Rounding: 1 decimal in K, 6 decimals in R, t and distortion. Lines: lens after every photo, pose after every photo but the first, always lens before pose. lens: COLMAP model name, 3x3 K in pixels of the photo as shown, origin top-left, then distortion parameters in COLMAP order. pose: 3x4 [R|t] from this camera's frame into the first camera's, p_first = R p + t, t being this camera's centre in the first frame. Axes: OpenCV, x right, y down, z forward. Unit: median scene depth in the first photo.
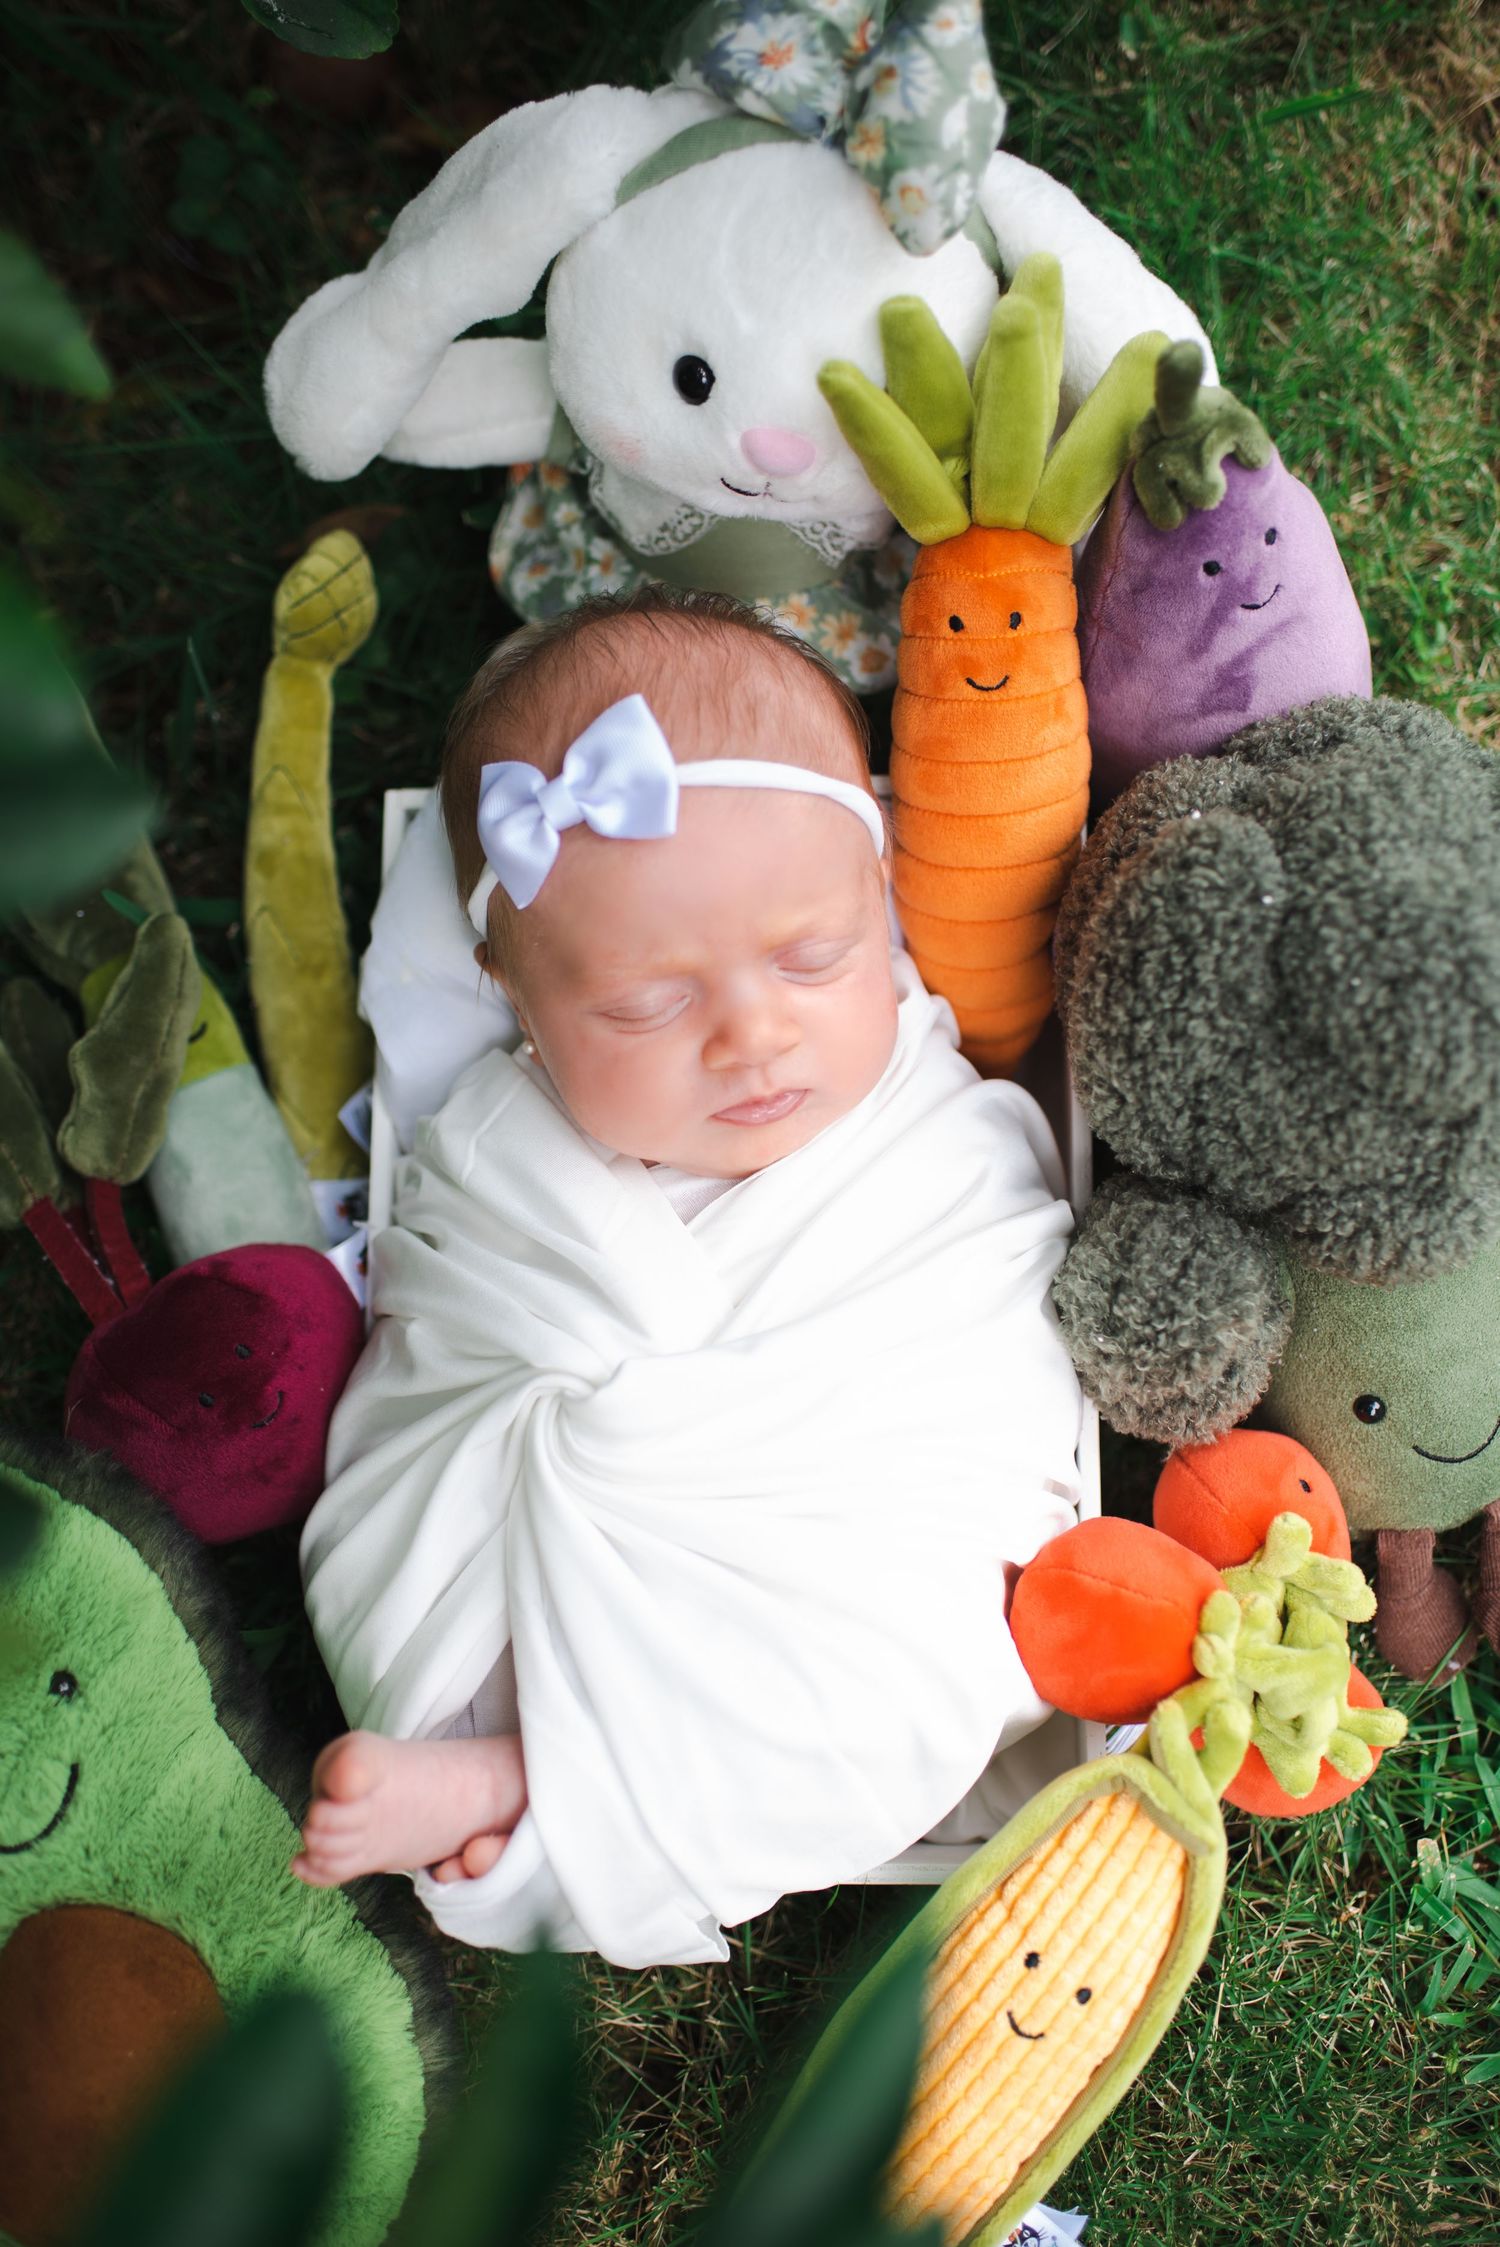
lens RADIAL K [[2378.7, 0, 750.0], [0, 2378.7, 1123.5], [0, 0, 1]] dist [-0.103234, 0.127733]
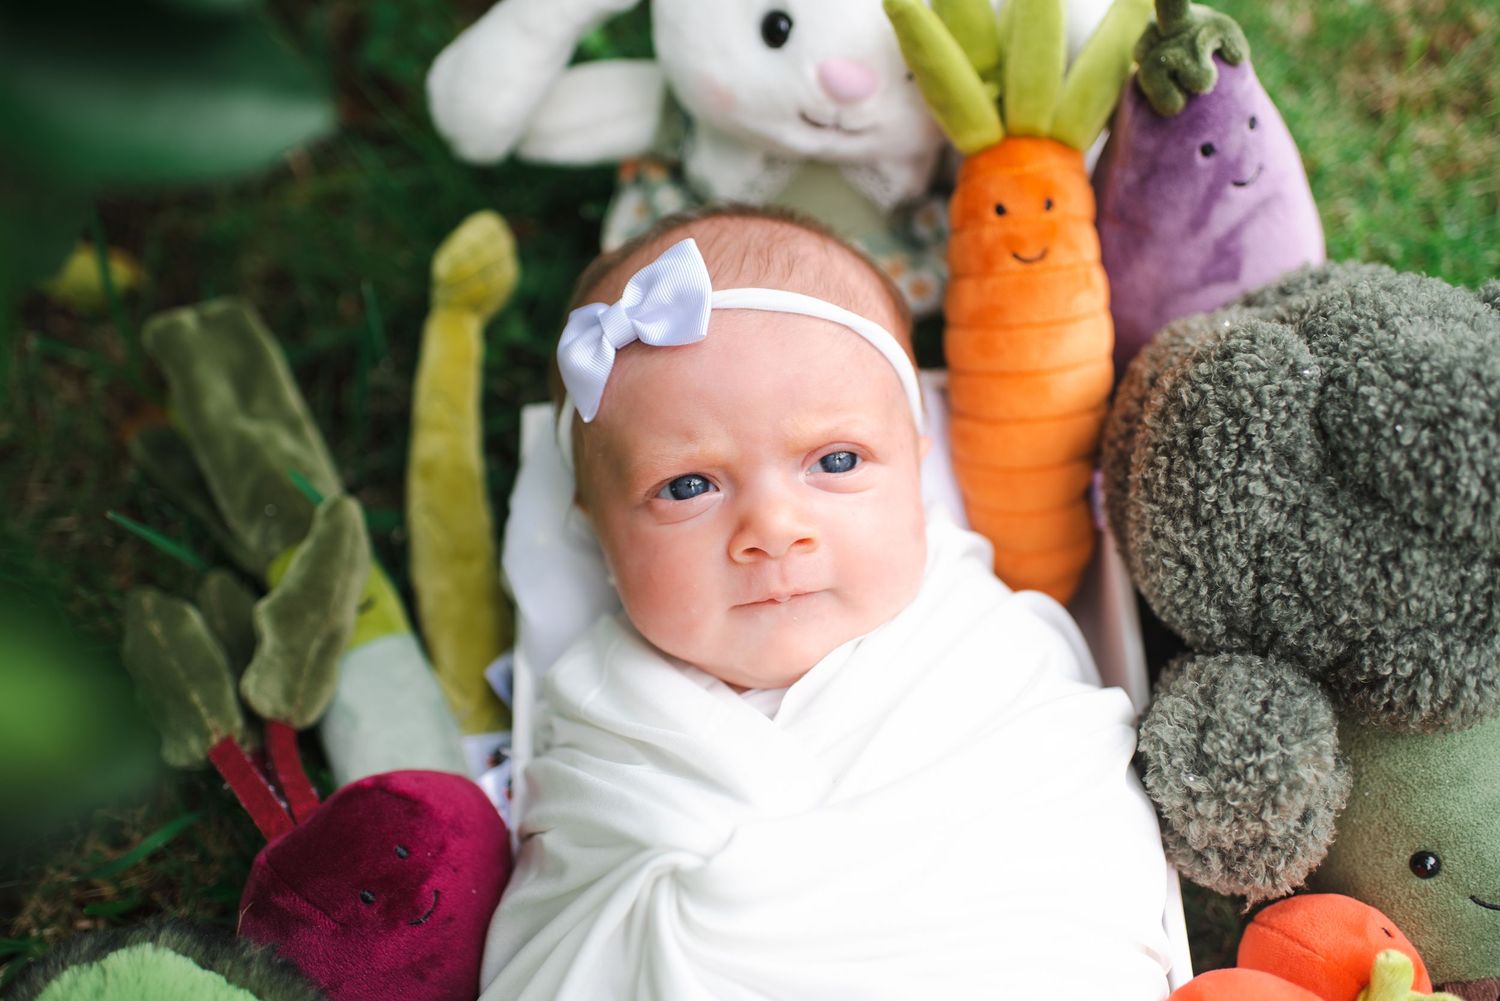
lens RADIAL K [[1587.9, 0, 750.0], [0, 1587.9, 500.5], [0, 0, 1]] dist [-0.103234, 0.127733]
pose [[0.999122, -0.040989, 0.008651, -0.056674], [0.041819, 0.963710, -0.263656, 0.147829], [0.002470, 0.263786, 0.964578, 0.272717]]
